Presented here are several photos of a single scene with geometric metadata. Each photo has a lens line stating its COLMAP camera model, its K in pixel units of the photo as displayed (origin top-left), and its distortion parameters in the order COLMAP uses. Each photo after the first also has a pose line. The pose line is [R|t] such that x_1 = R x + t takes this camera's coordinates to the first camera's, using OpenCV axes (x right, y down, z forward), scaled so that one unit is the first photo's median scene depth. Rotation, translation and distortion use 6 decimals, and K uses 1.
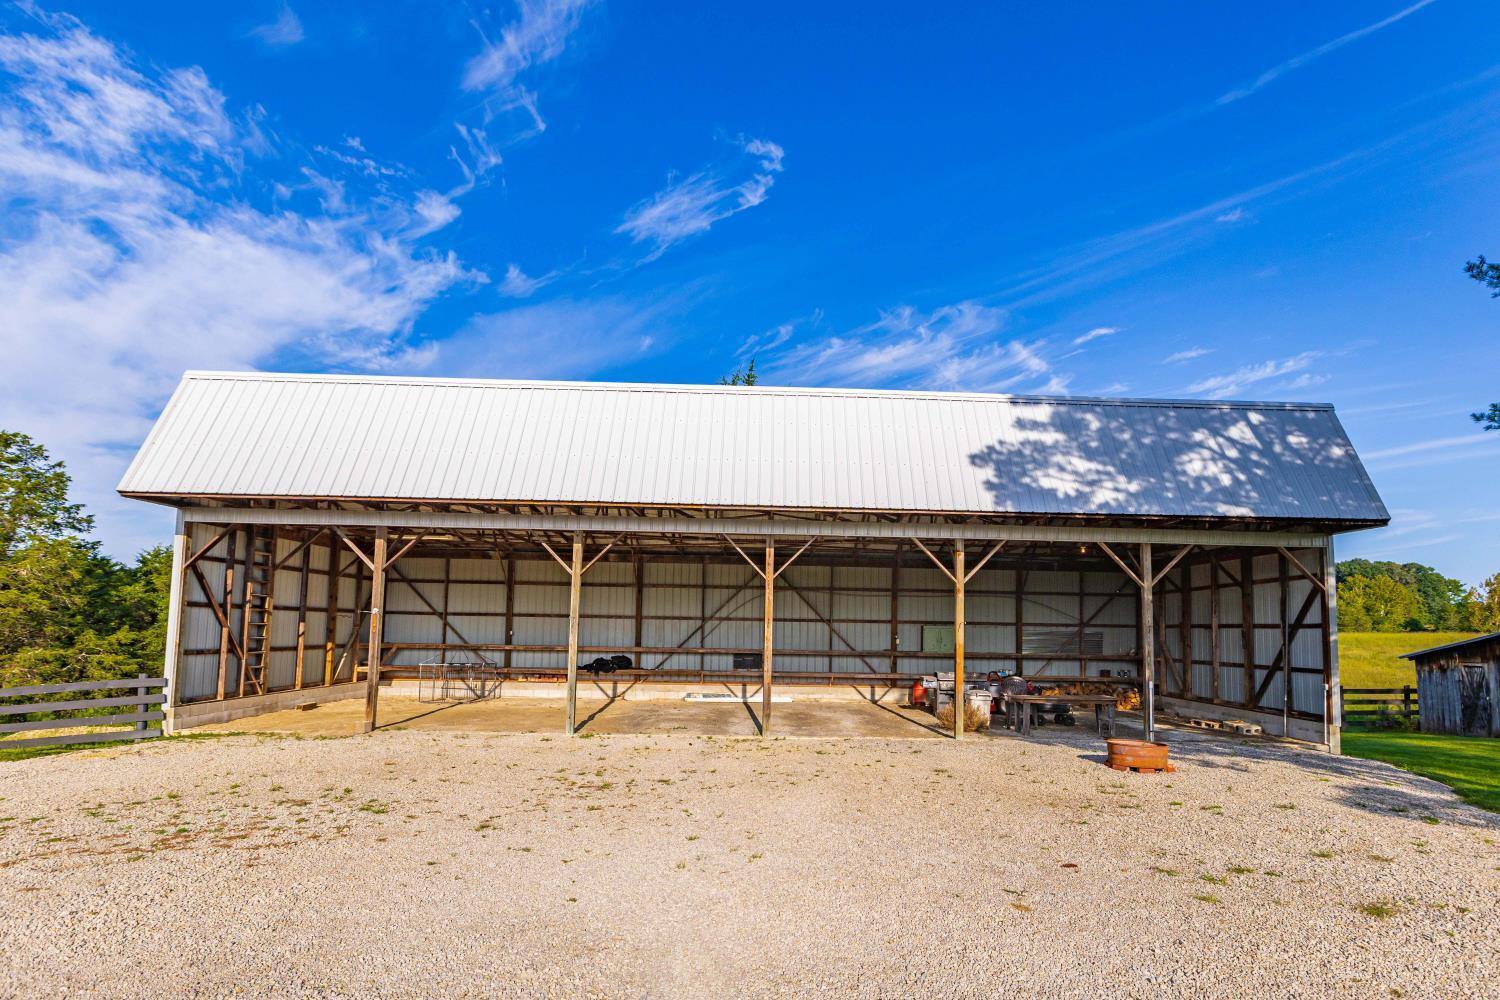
lens RADIAL K [[720.6, 0, 743.6], [0, 720.6, 470.6], [0, 0, 1]] dist [0.017565, 0.000253]
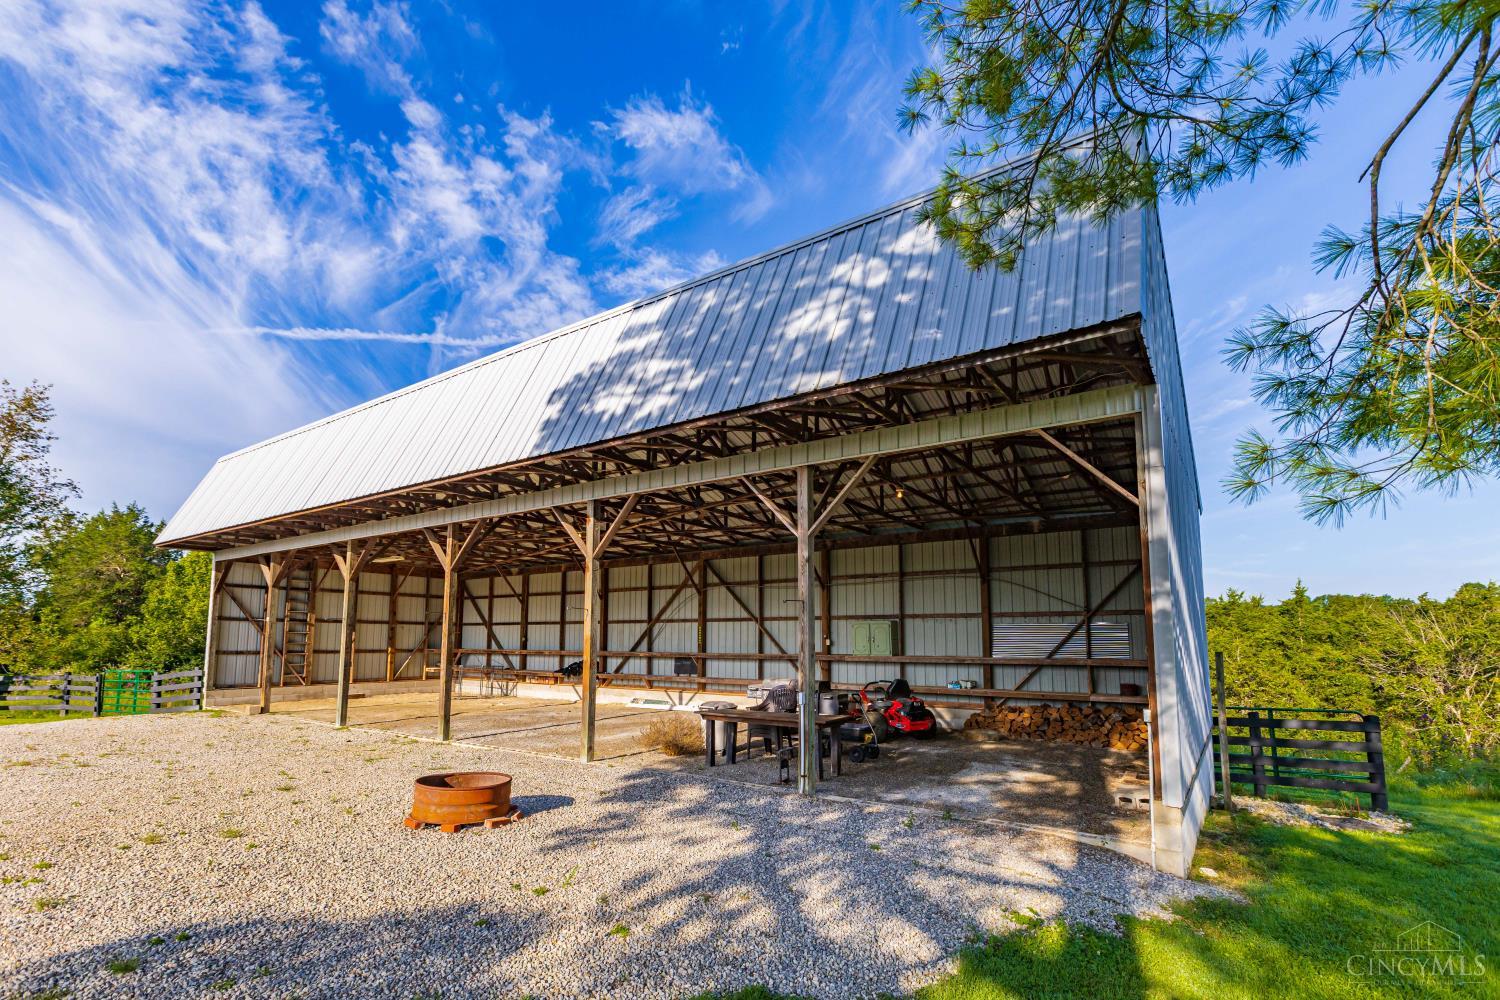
lens RADIAL K [[667.2, 0, 750.0], [0, 667.2, 500.0], [0, 0, 1]] dist [0.013326, 0.000224]
pose [[0.812788, -0.133566, -0.567041, 0.581694], [0.134105, 0.990119, -0.040997, 0.100535], [0.566914, -0.042721, 0.822669, 0.355301]]
